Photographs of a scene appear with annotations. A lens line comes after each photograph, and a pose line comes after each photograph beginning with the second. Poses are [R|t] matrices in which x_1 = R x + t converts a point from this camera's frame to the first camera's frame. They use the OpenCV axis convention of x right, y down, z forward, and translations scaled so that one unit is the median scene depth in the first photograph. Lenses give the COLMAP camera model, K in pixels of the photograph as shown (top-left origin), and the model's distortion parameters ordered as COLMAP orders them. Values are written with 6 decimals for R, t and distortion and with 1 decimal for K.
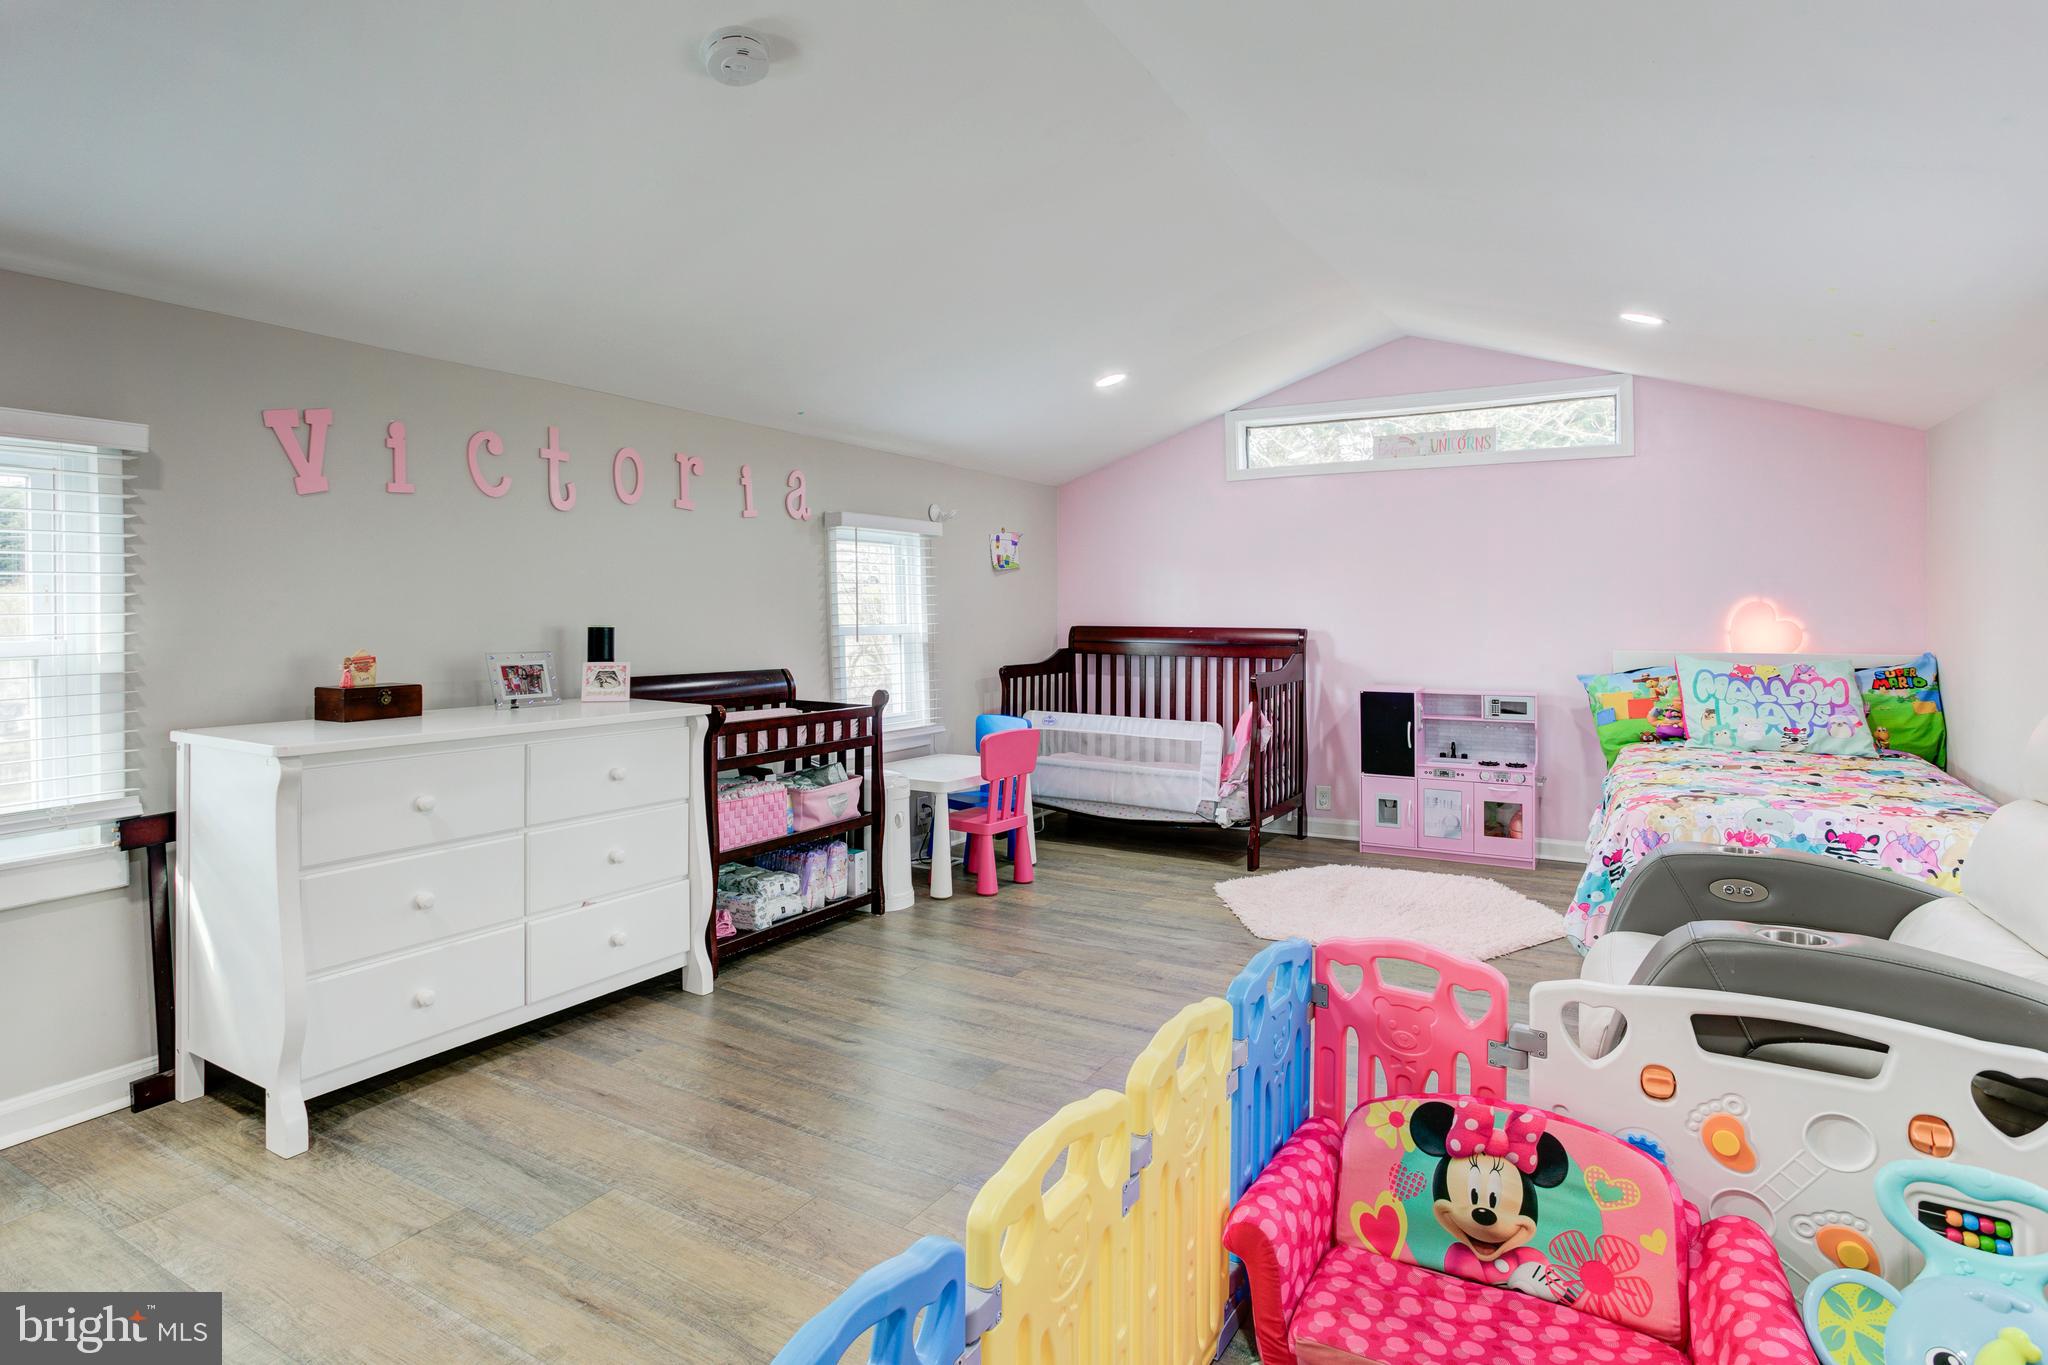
lens RADIAL K [[1052.0, 0, 1033.0], [0, 1052.0, 619.5], [0, 0, 1]] dist [-0.053300, 0.037973]
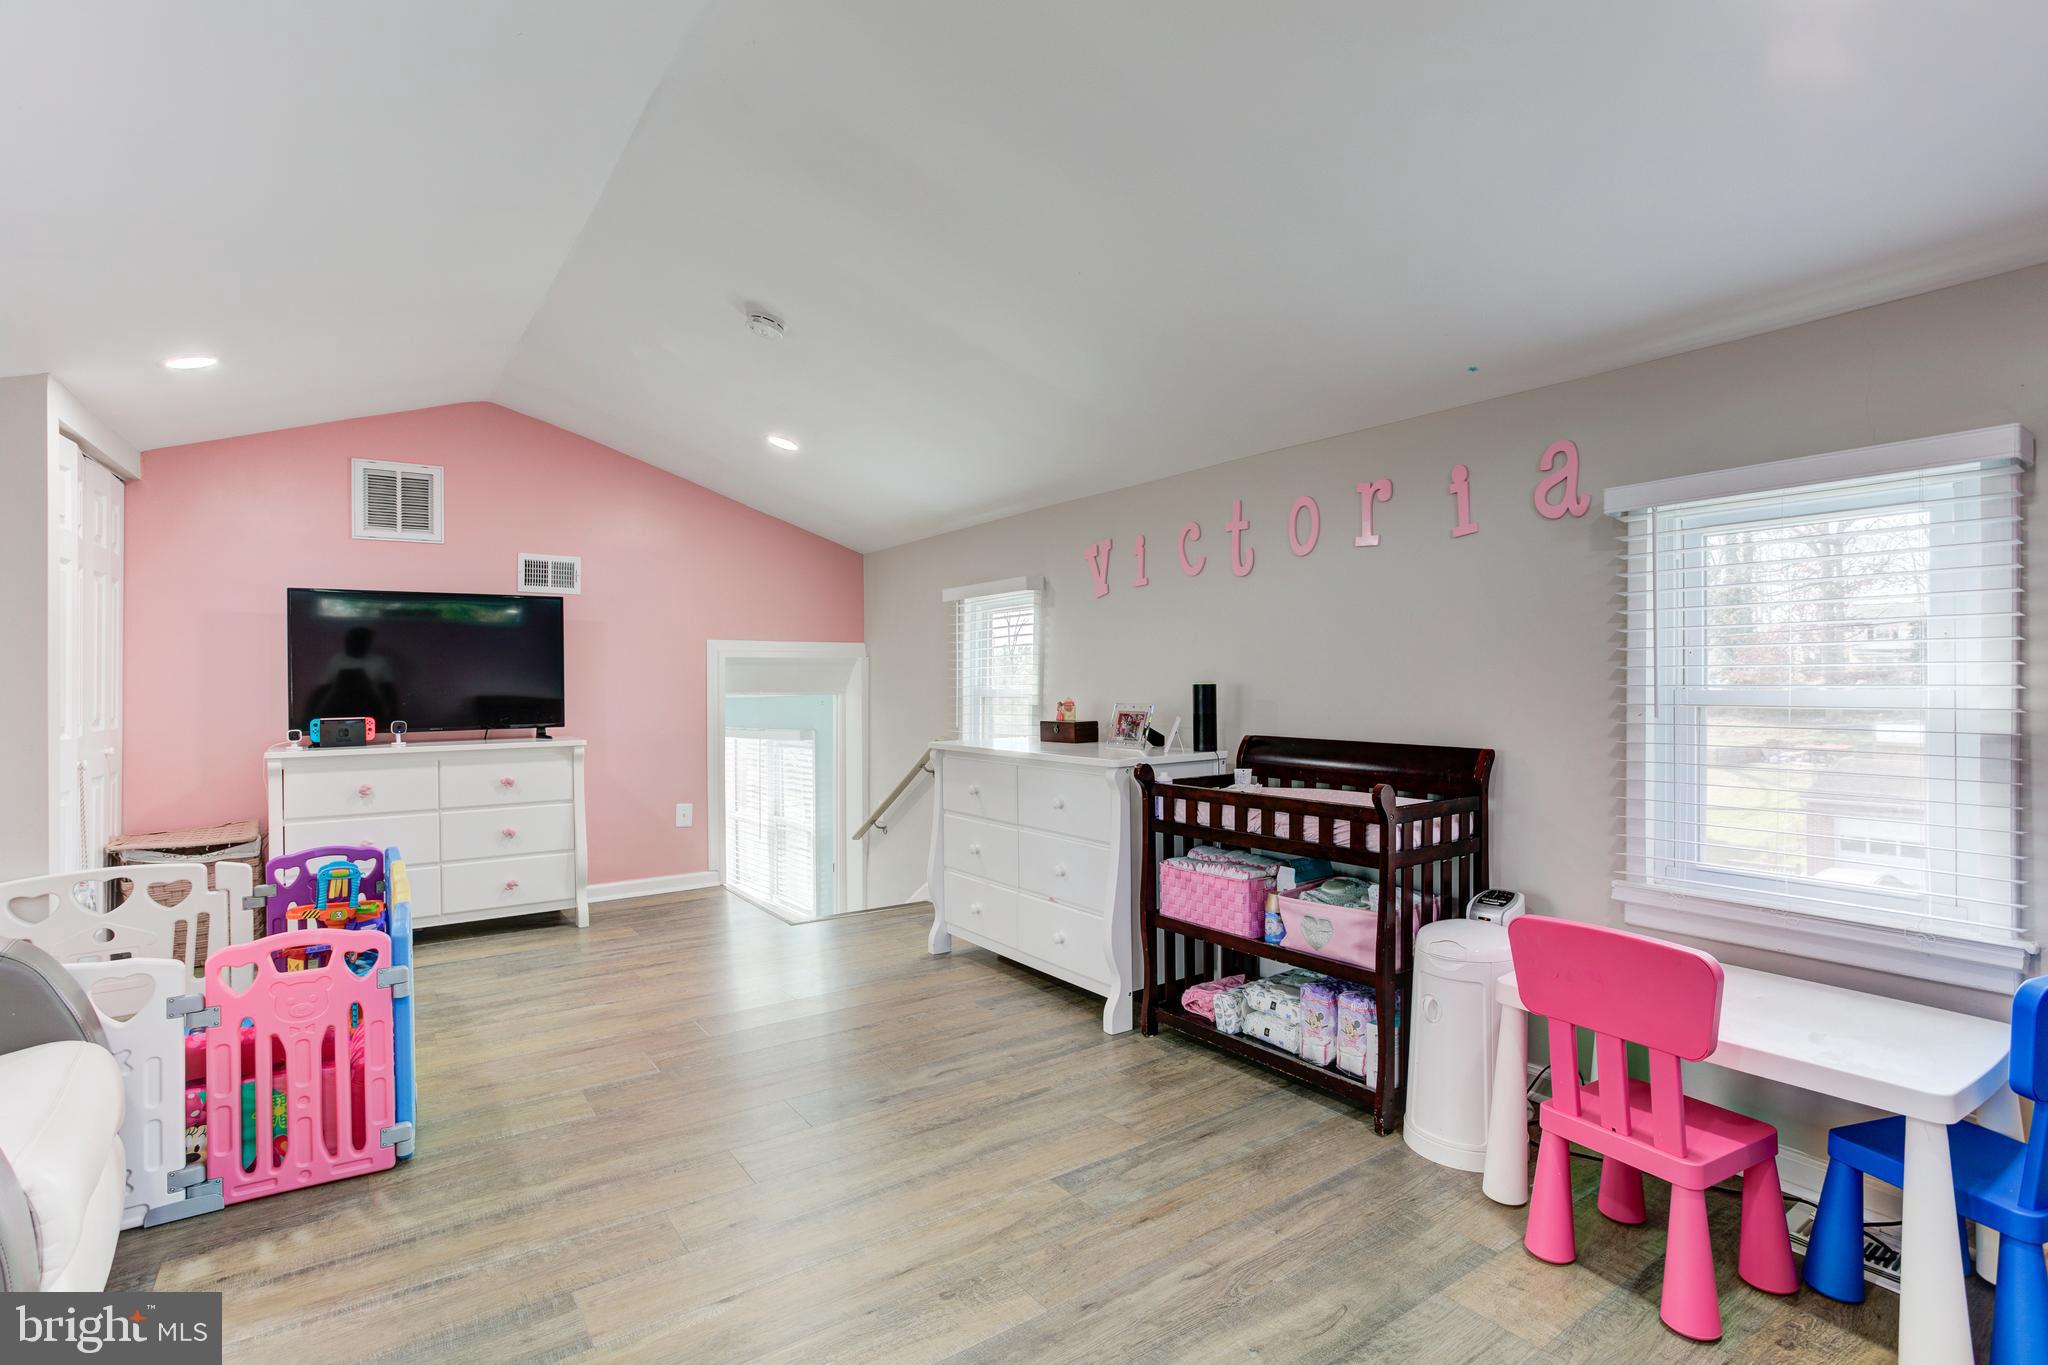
lens RADIAL K [[996.9, 0, 1024.0], [0, 996.9, 682.5], [0, 0, 1]] dist [-0.052656, 0.027538]
pose [[-0.416598, 0.002555, -0.909087, 0.446169], [0.000350, 0.999996, 0.002651, 0.002361], [0.909091, 0.000787, -0.416597, 0.948572]]
